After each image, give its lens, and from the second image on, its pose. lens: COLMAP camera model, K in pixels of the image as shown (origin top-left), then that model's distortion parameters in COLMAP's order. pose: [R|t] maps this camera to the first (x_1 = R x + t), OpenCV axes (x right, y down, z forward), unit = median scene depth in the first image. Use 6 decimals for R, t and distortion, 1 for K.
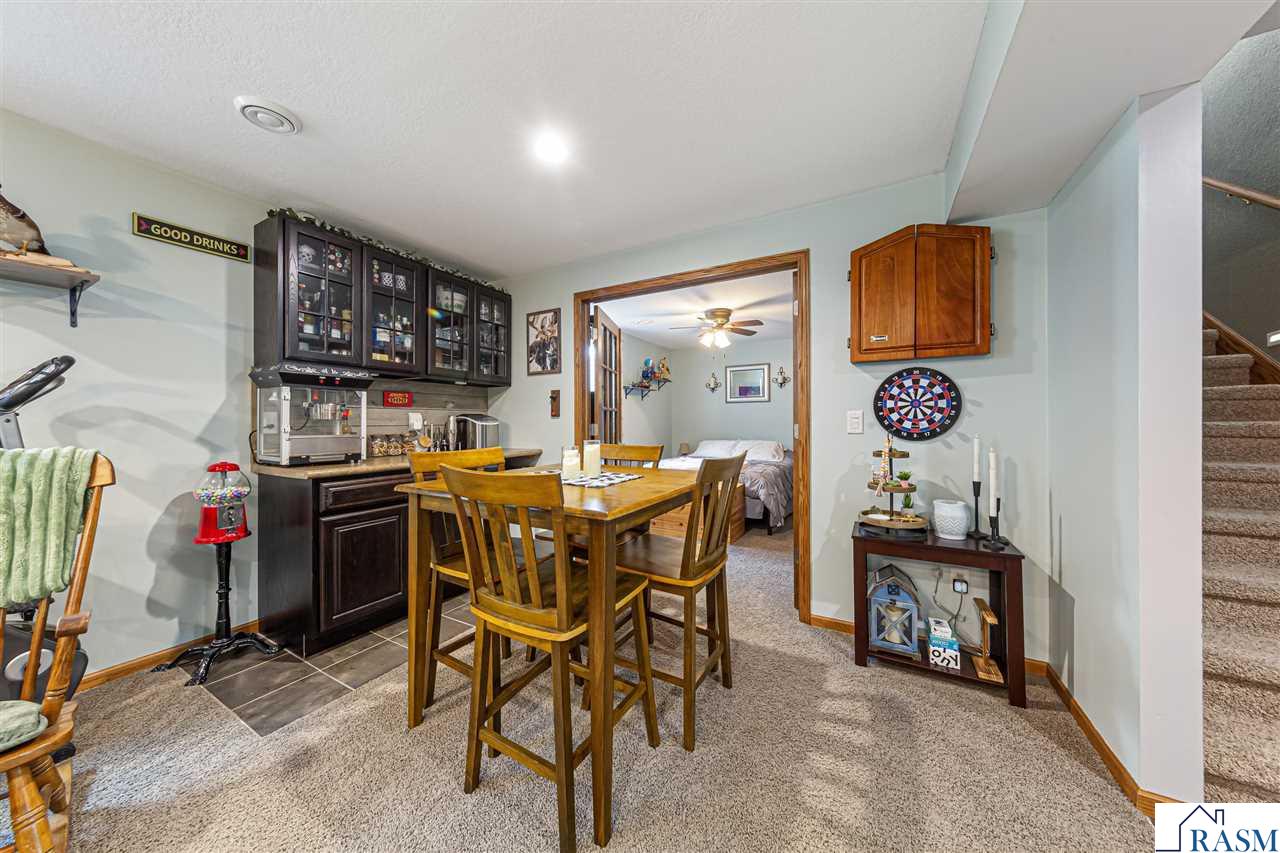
lens RADIAL K [[412.9, 0, 640.4], [0, 412.9, 421.6], [0, 0, 1]] dist [0.001446, 0.000054]
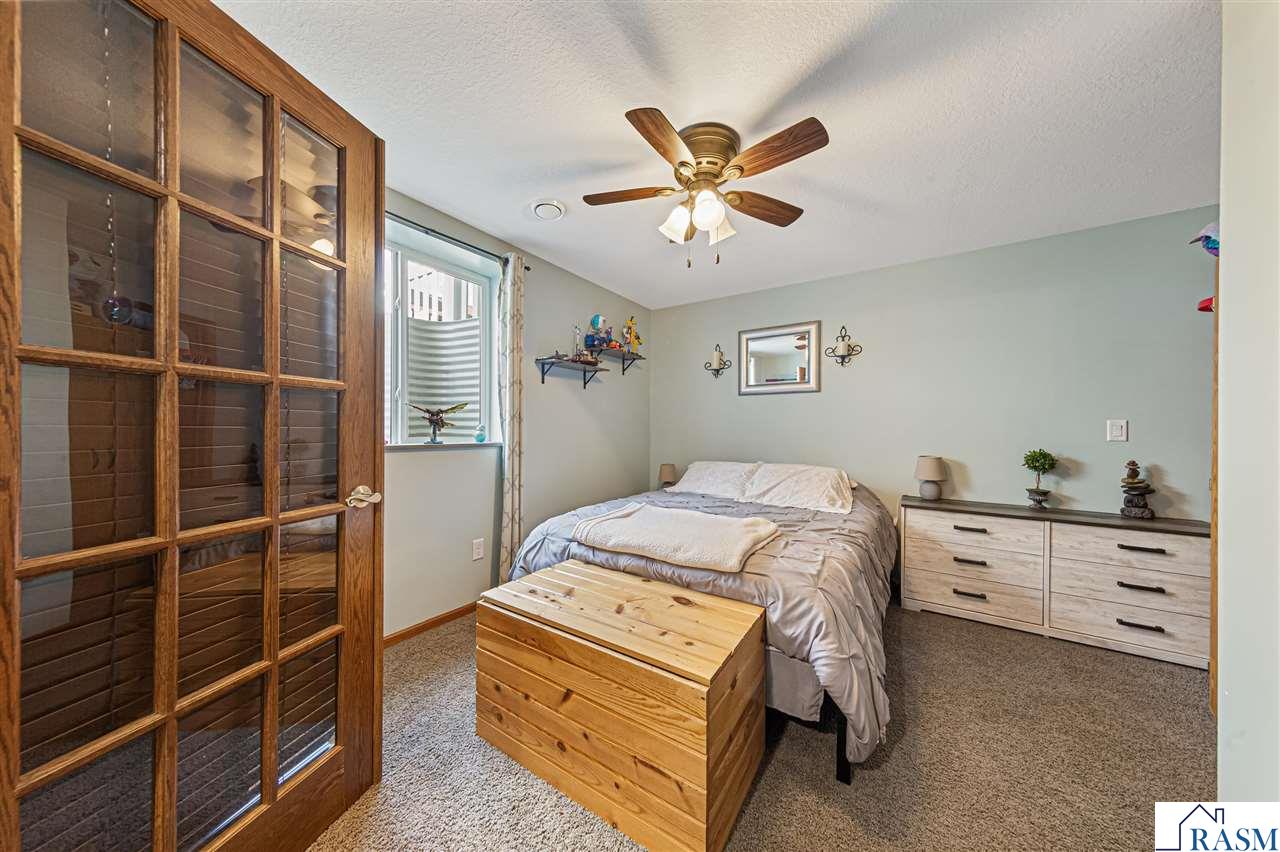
lens RADIAL K [[412.9, 0, 637.5], [0, 412.9, 429.9], [0, 0, 1]] dist [0.001446, 0.000054]
pose [[0.997411, 0.010876, -0.071084, 0.116290], [-0.010508, 0.999929, 0.005540, 0.000856], [0.071140, -0.004779, 0.997455, 0.449507]]
